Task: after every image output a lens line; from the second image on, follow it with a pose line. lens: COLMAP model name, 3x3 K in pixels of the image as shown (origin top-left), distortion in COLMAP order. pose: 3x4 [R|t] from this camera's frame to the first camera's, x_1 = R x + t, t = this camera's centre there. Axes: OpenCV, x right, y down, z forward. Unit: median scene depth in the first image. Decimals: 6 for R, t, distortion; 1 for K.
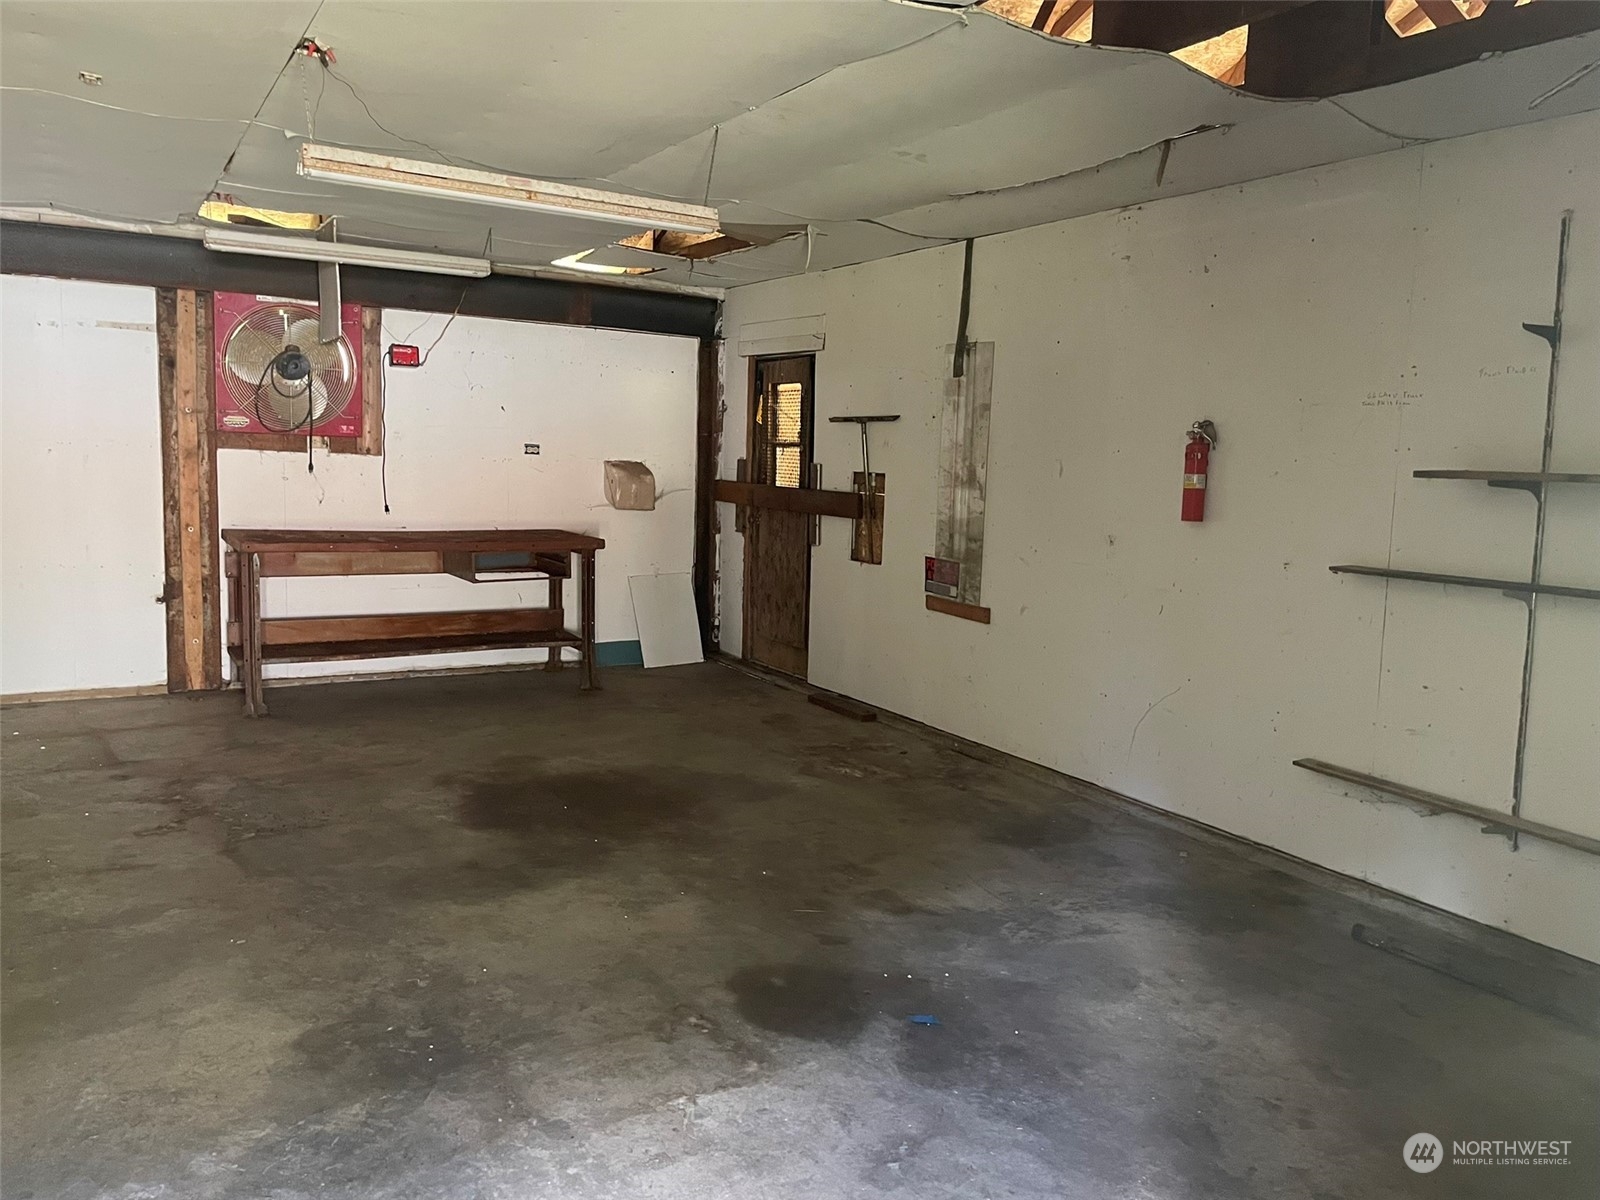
lens RADIAL K [[1228.5, 0, 828.0], [0, 1228.5, 602.9], [0, 0, 1]] dist [0.063420, -0.083361]
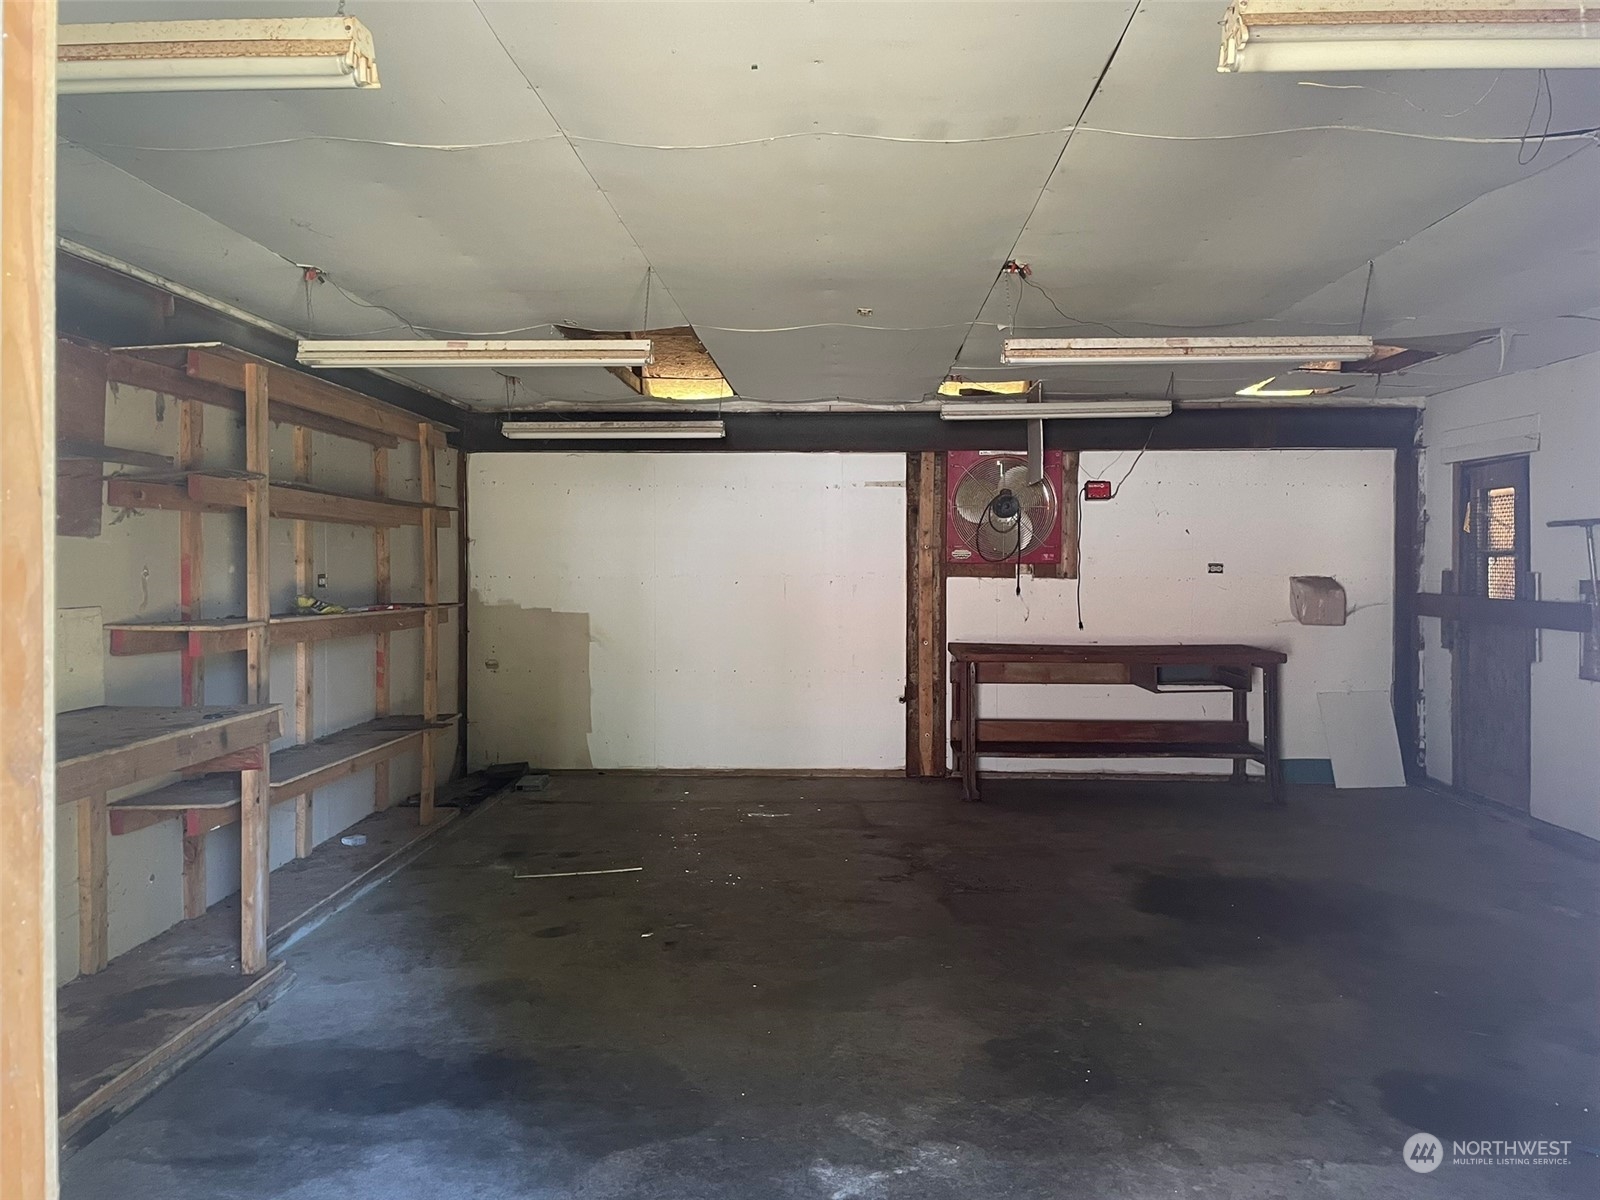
lens RADIAL K [[1228.5, 0, 797.5], [0, 1228.5, 596.0], [0, 0, 1]] dist [0.063420, -0.083361]
pose [[0.834730, -0.021257, -0.550249, 0.052587], [-0.036532, 0.994915, -0.093855, 0.013734], [0.549447, 0.098445, 0.829709, -0.085598]]
